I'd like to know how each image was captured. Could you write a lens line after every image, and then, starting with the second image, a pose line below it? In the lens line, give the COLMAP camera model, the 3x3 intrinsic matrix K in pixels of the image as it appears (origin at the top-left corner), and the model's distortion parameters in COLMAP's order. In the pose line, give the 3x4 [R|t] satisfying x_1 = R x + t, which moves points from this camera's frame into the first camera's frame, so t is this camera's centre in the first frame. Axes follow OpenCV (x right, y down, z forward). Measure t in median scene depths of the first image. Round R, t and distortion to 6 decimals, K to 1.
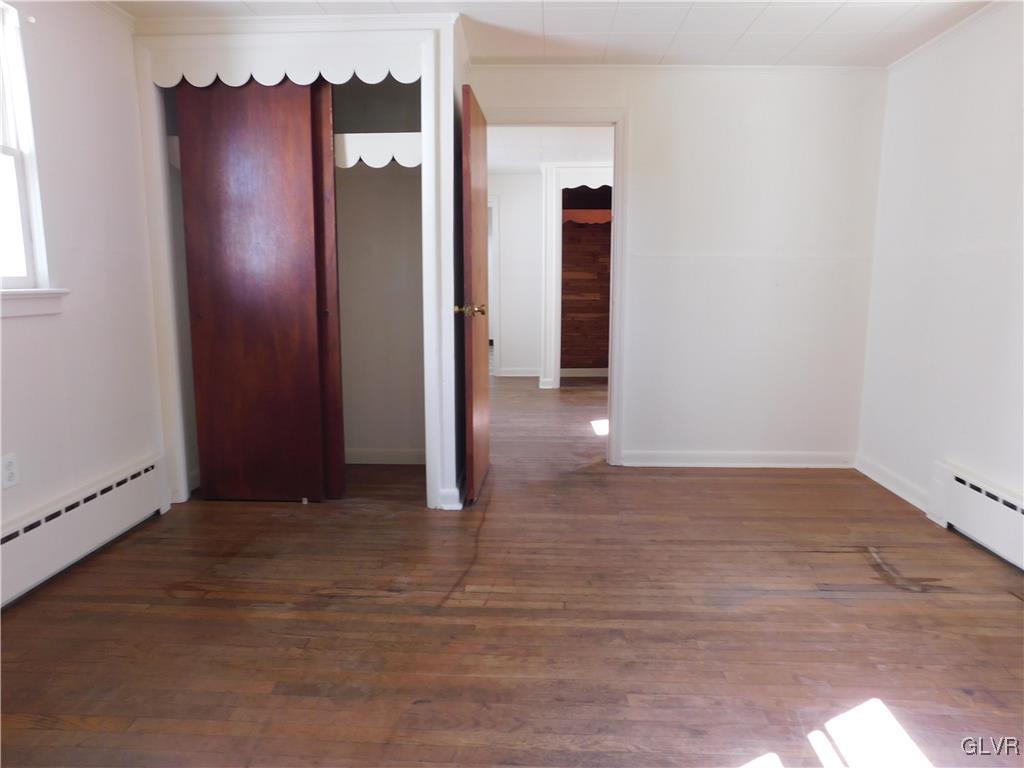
lens RADIAL K [[672.0, 0, 516.6], [0, 672.0, 379.3], [0, 0, 1]] dist [-0.036731, 0.033534]
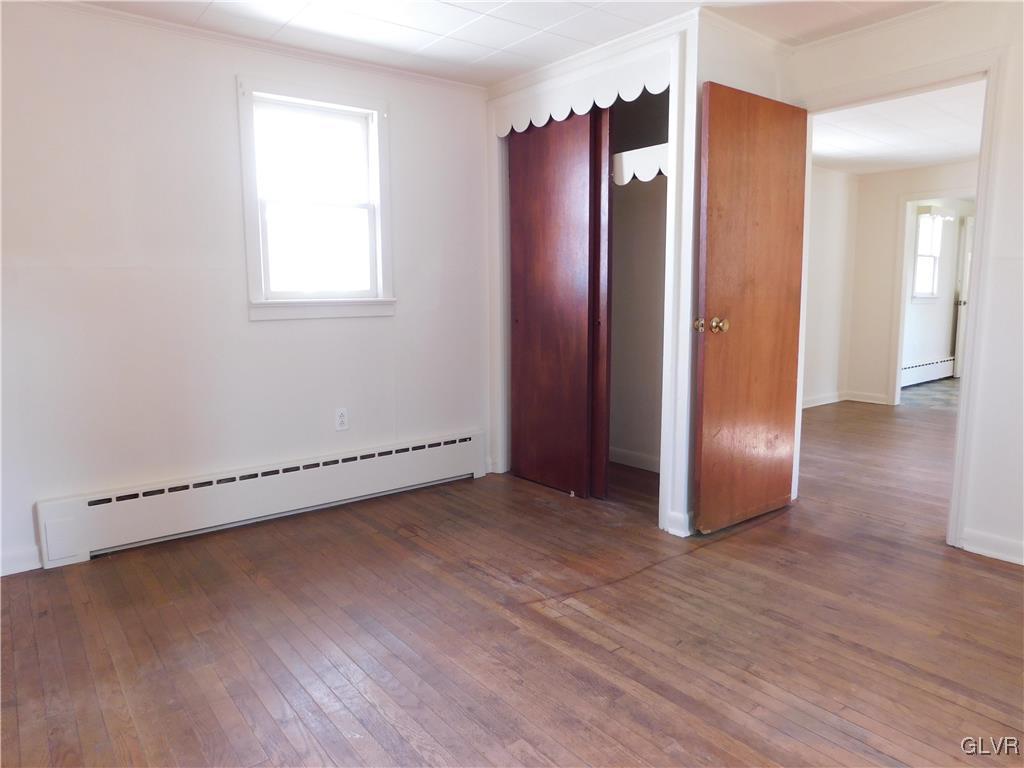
lens RADIAL K [[672.0, 0, 505.2], [0, 672.0, 379.8], [0, 0, 1]] dist [-0.036731, 0.033534]
pose [[0.664734, 0.092912, -0.741280, 0.480198], [-0.106402, 0.993896, 0.029161, -0.028079], [0.739464, 0.059489, 0.670562, 0.204277]]
